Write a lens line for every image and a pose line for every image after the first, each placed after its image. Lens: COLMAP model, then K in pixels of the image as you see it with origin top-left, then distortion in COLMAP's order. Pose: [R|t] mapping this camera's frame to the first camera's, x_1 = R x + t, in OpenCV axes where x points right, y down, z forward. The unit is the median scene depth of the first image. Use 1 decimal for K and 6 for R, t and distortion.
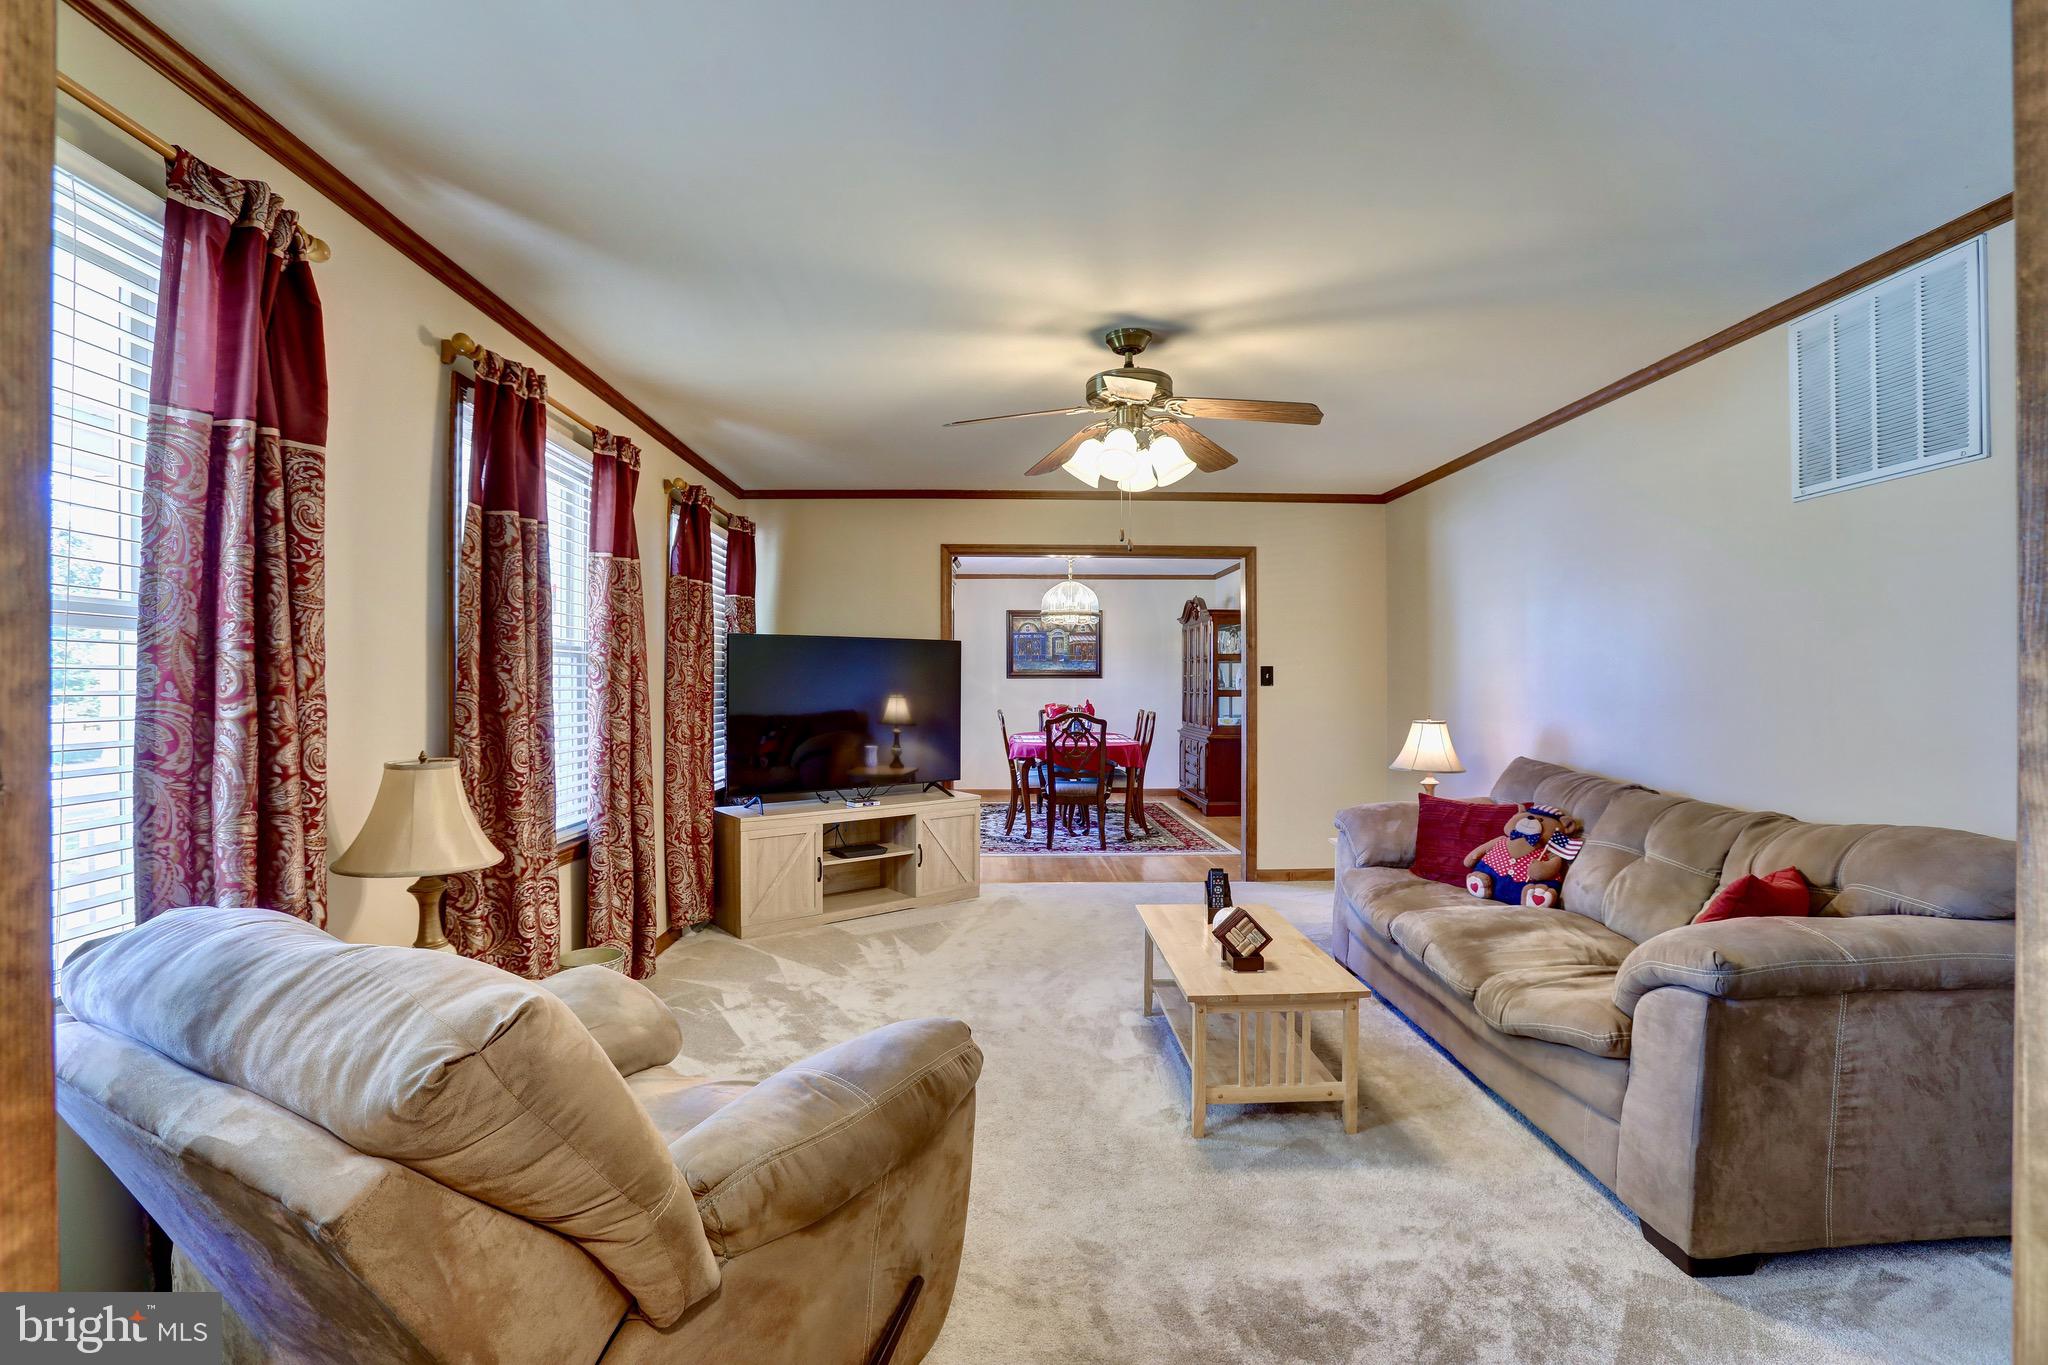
lens RADIAL K [[930.9, 0, 1023.3], [0, 930.9, 690.9], [0, 0, 1]] dist [-0.081427, 0.027380]
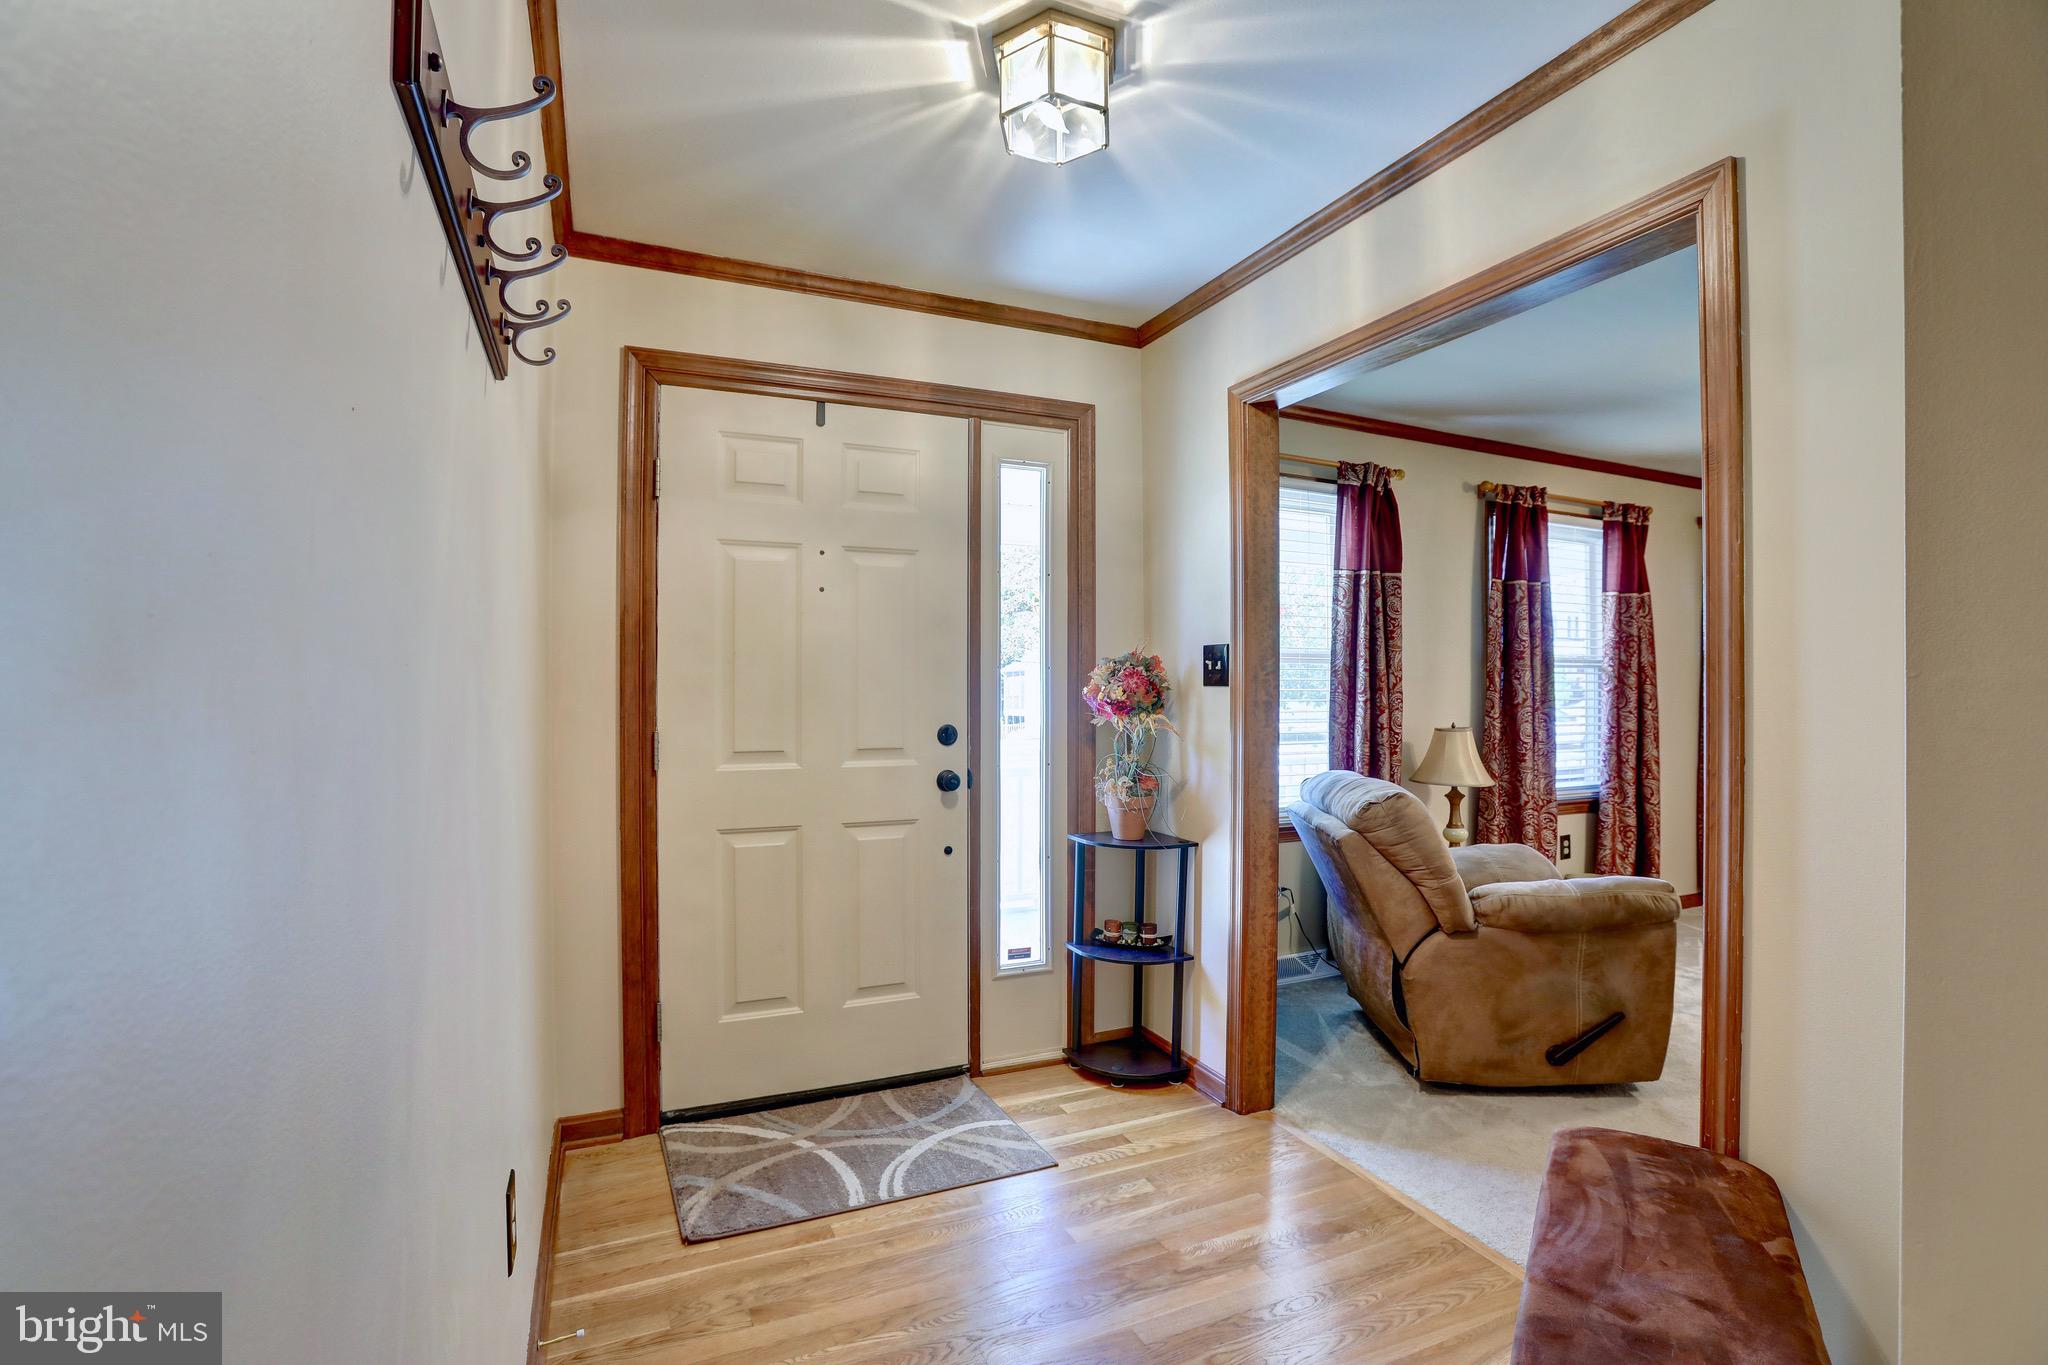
lens RADIAL K [[930.9, 0, 1023.3], [0, 930.9, 690.9], [0, 0, 1]] dist [-0.081427, 0.027380]
pose [[0.380752, 0.002637, -0.924673, 0.902359], [-0.007404, 0.999973, -0.000197, 0.010312], [0.924647, 0.006922, 0.380761, -0.661687]]
